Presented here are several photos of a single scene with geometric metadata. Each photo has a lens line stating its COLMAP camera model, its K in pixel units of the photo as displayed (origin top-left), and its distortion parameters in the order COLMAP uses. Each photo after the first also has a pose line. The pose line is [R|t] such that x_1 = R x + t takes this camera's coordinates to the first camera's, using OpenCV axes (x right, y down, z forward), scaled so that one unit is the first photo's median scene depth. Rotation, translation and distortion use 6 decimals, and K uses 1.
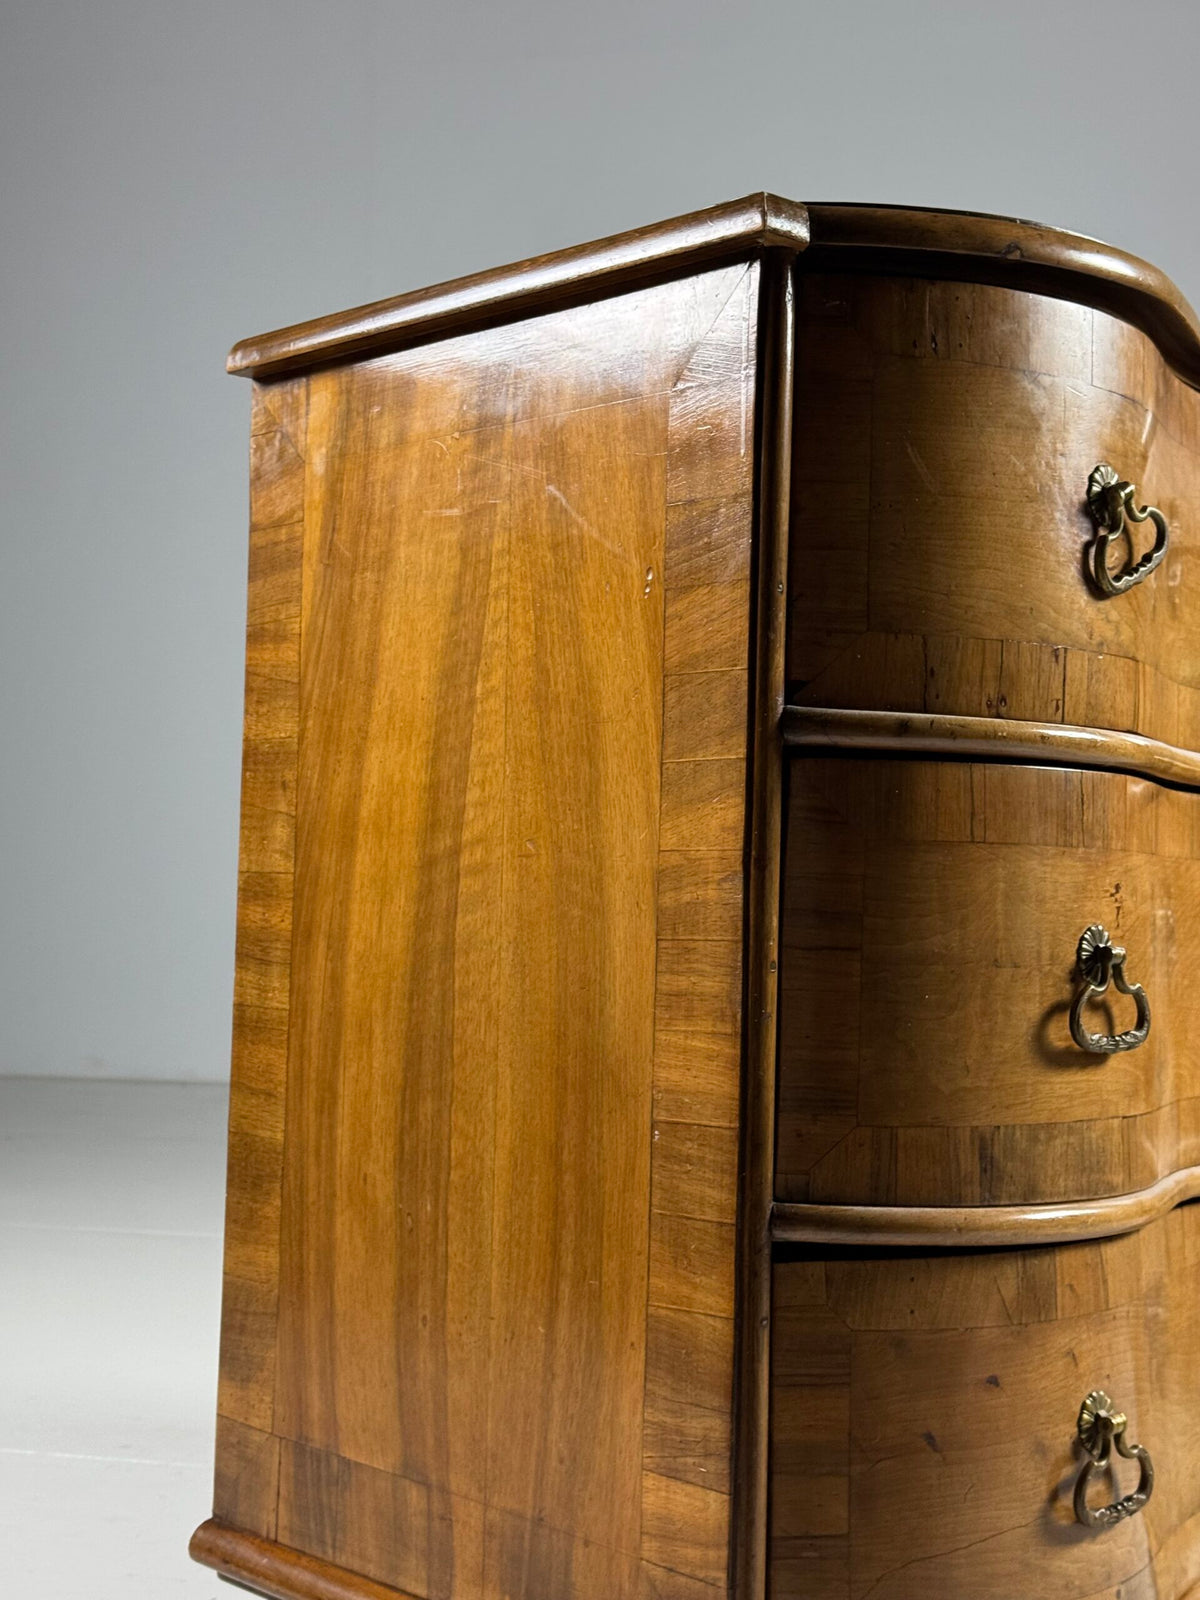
lens RADIAL K [[2321.9, 0, 588.1], [0, 2321.9, 800.9], [0, 0, 1]] dist [0.133666, 0.000000]
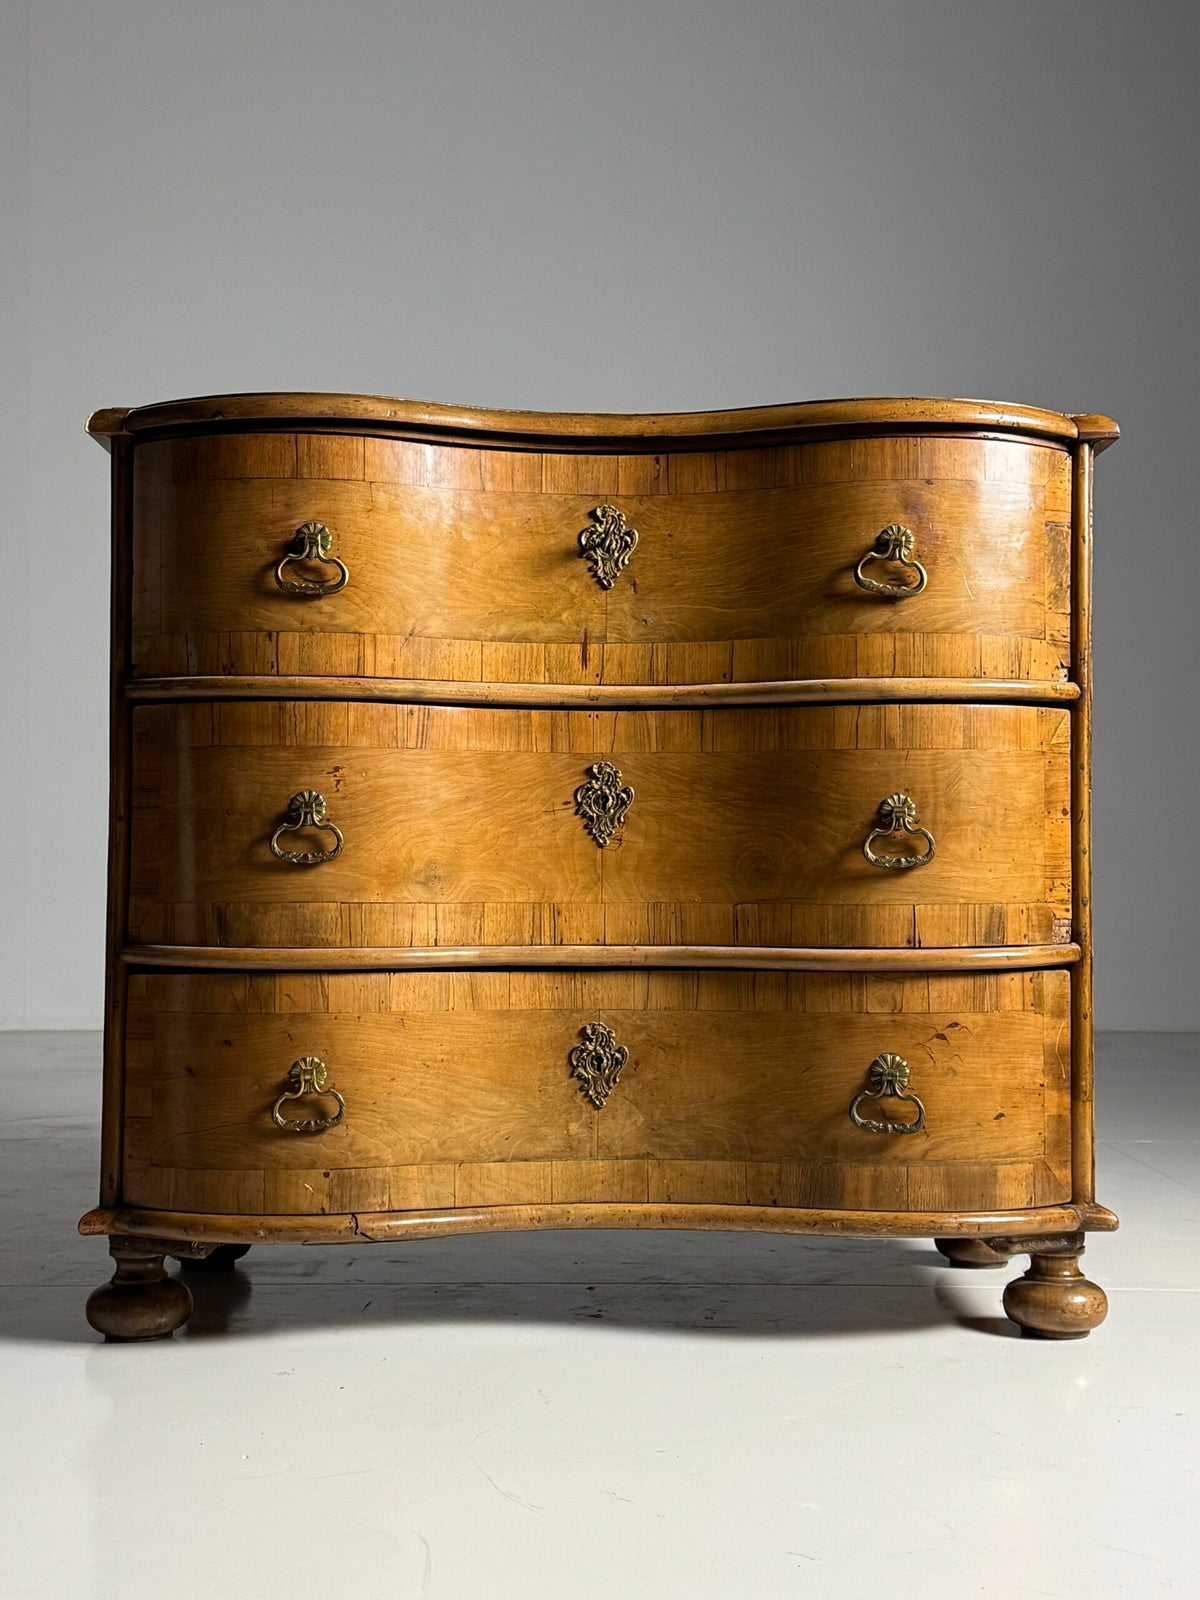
lens RADIAL K [[2154.4, 0, 596.8], [0, 2154.4, 809.8], [0, 0, 1]] dist [0.132481, 0.000000]
pose [[0.754814, -0.043896, -0.654468, 1.413325], [0.043624, 0.998909, -0.016685, 0.102912], [0.654487, -0.015957, 0.755905, -0.068156]]
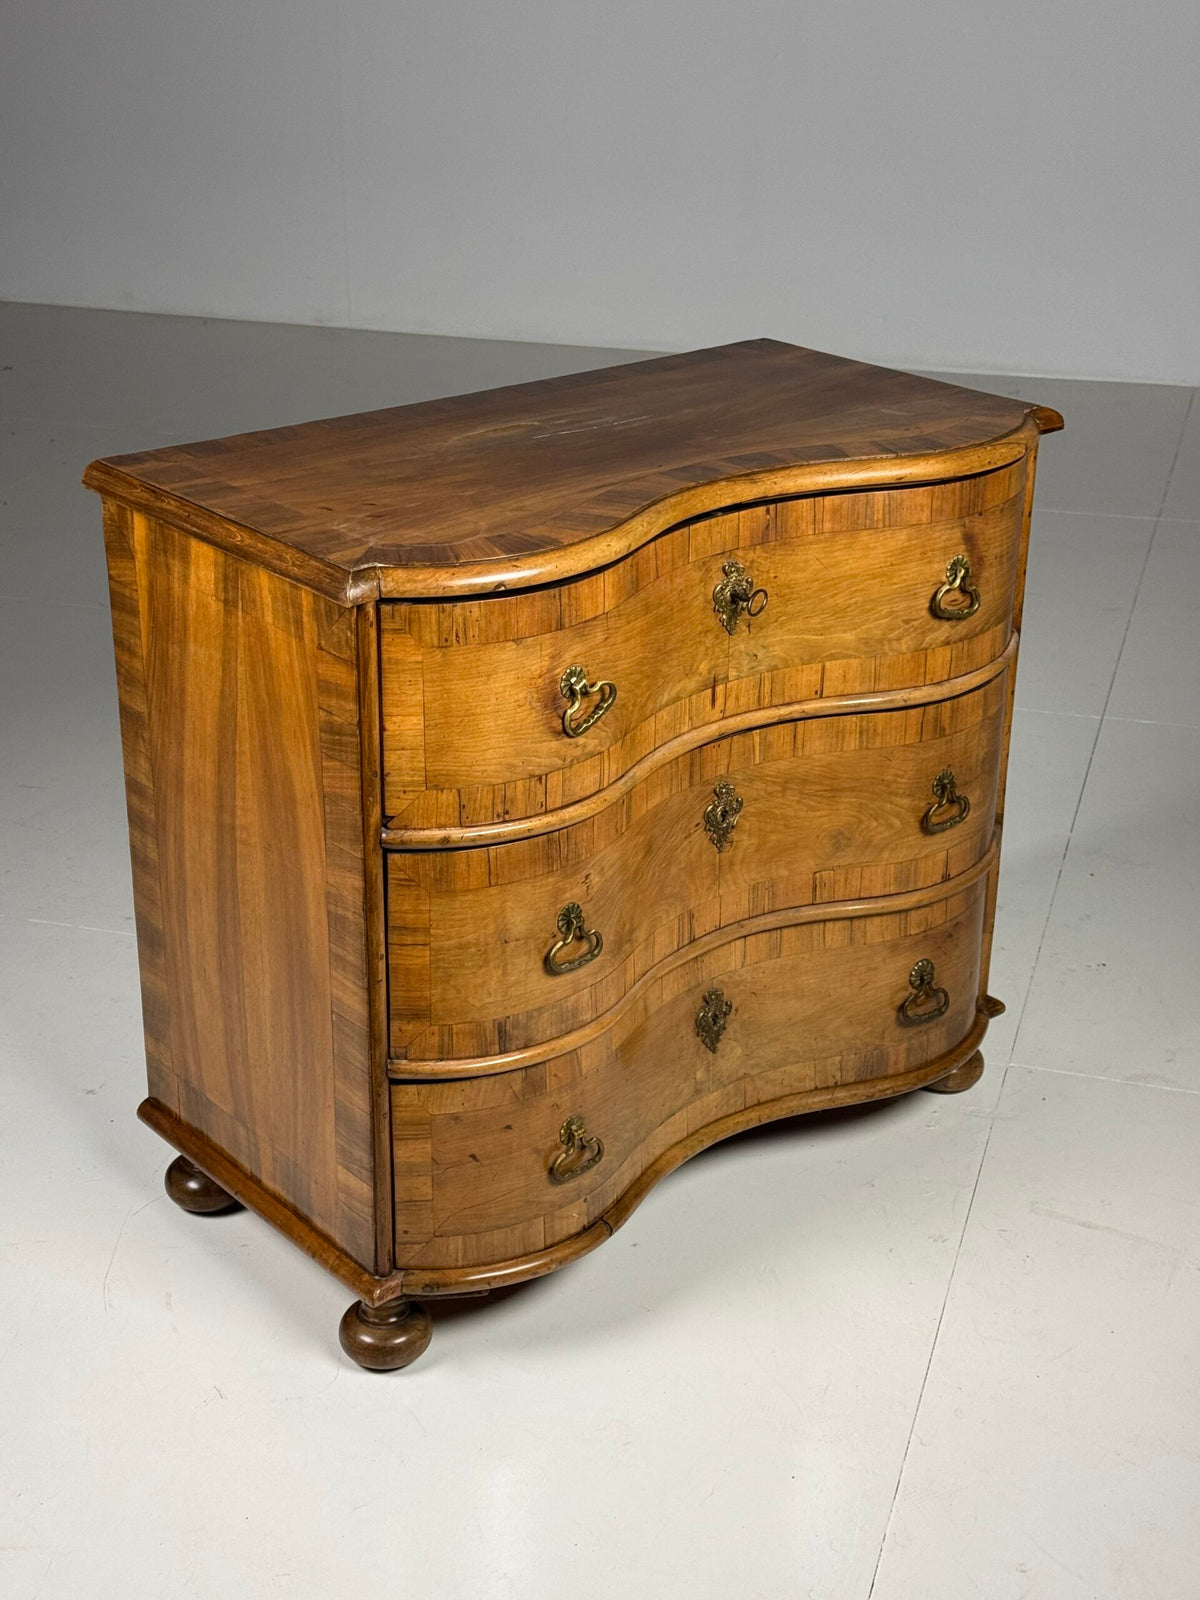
lens RADIAL K [[2321.9, 0, 597.6], [0, 2321.9, 819.7], [0, 0, 1]] dist [0.133666, 0.000000]
pose [[0.999144, 0.000505, -0.041371, 0.313100], [0.017957, 0.895551, 0.444596, -0.818093], [0.037275, -0.444958, 0.894775, -0.612167]]
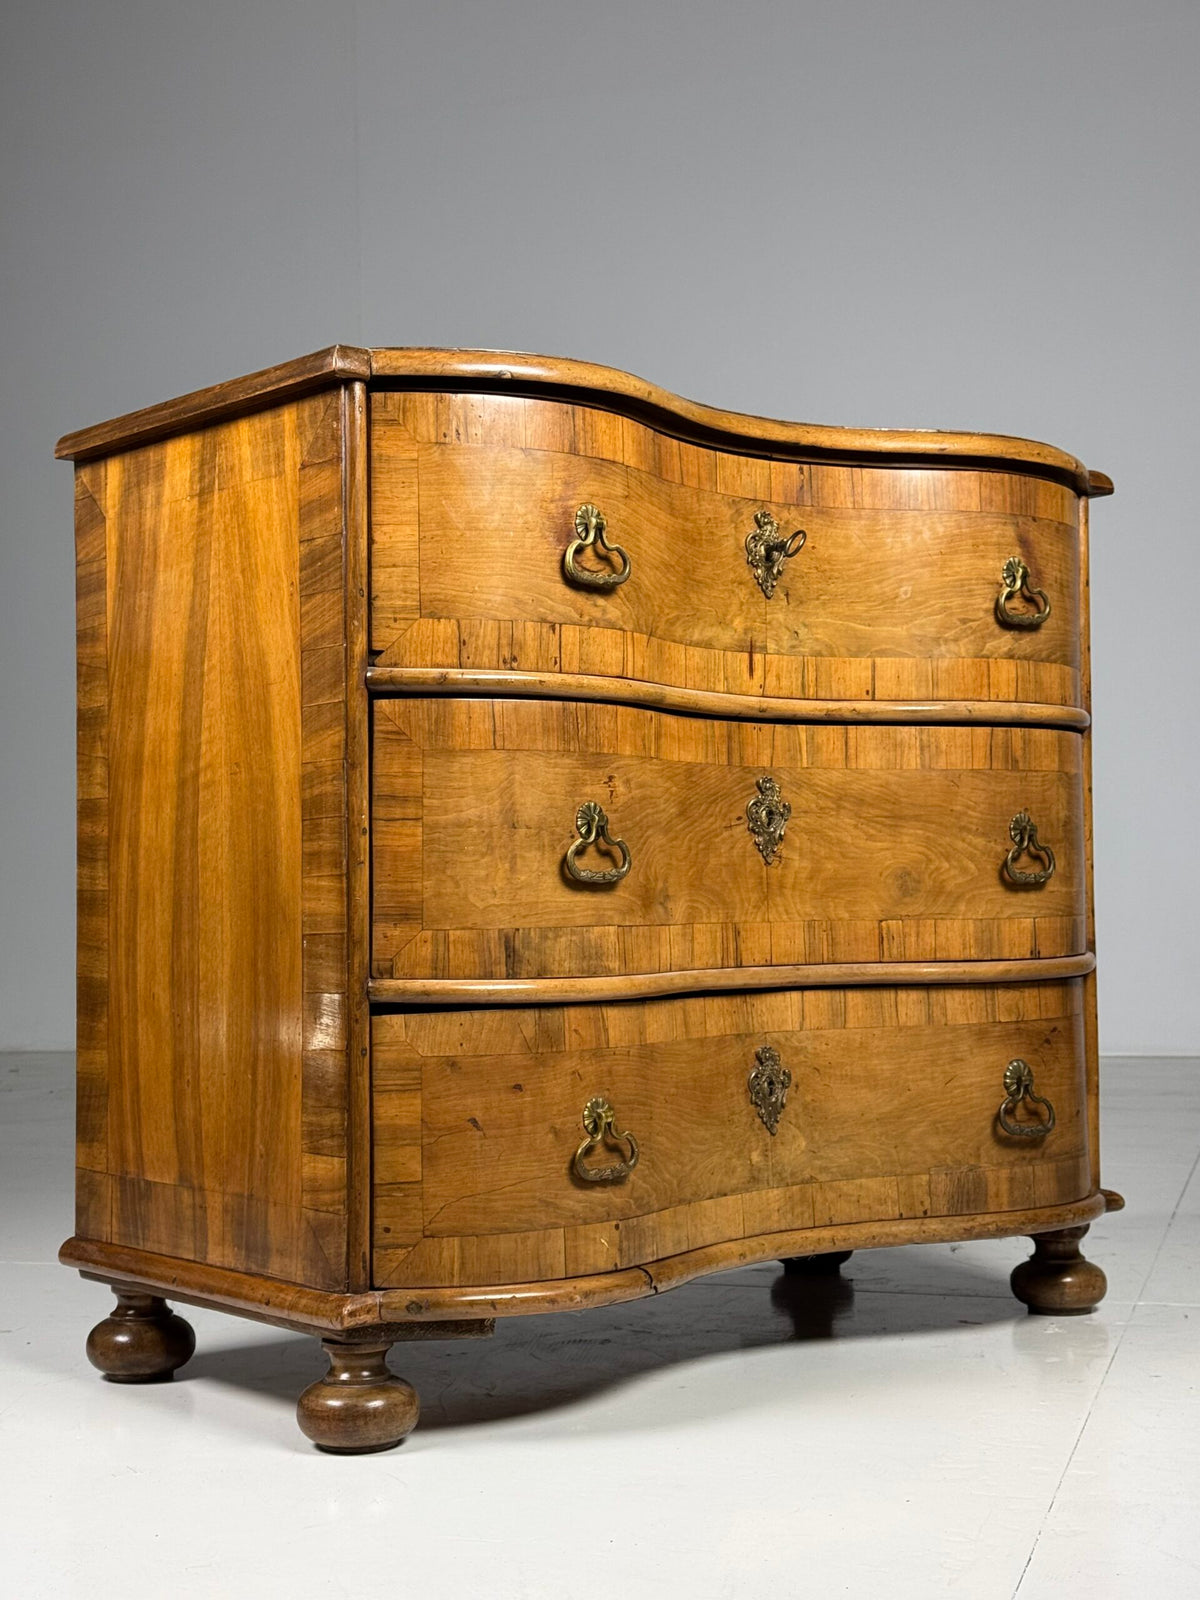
lens RADIAL K [[2321.9, 0, 609.7], [0, 2321.9, 818.3], [0, 0, 1]] dist [0.133666, 0.000000]
pose [[0.998488, -0.038632, -0.039110, 0.287991], [0.038894, 0.999226, 0.005940, 0.055193], [0.038851, -0.007453, 0.999217, -0.541090]]
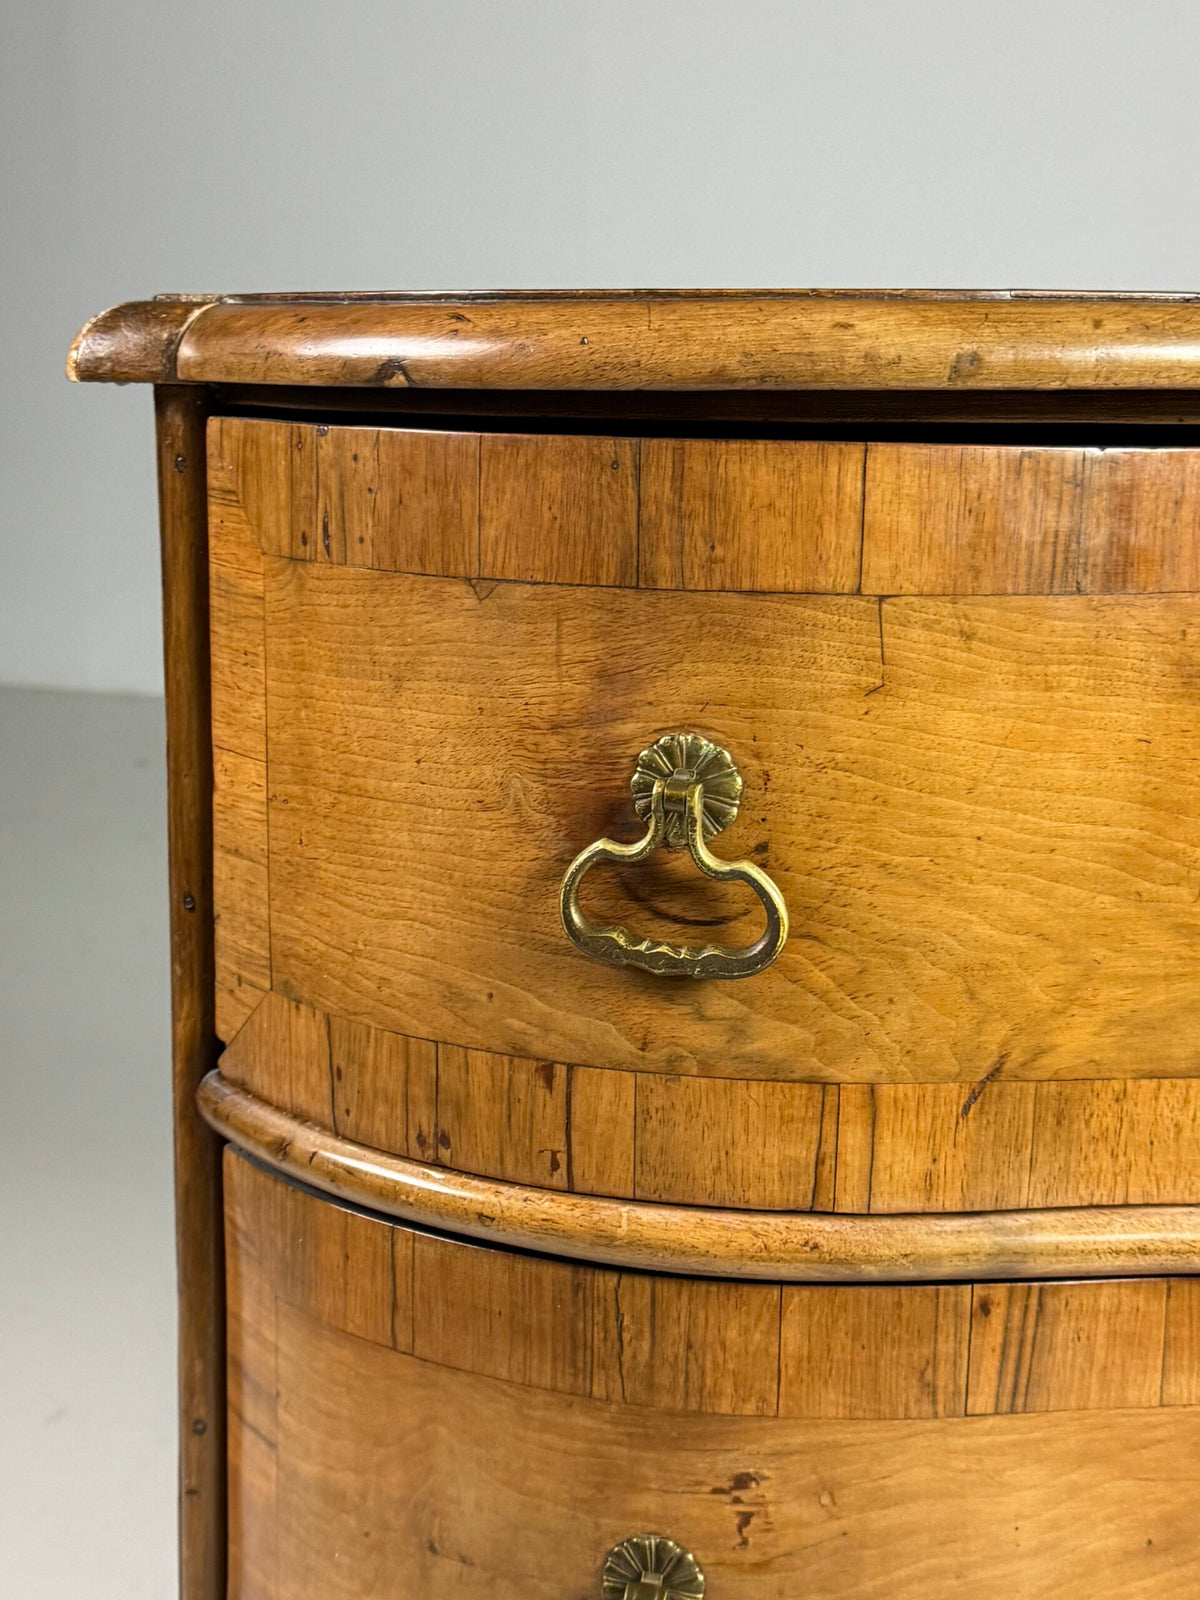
lens RADIAL K [[2154.4, 0, 596.7], [0, 2154.4, 826.8], [0, 0, 1]] dist [0.132481, 0.000000]
pose [[0.531971, 0.165880, -0.830356, 0.617987], [0.032524, 0.975898, 0.215791, -0.228866], [0.846138, -0.141801, 0.513754, 0.733928]]
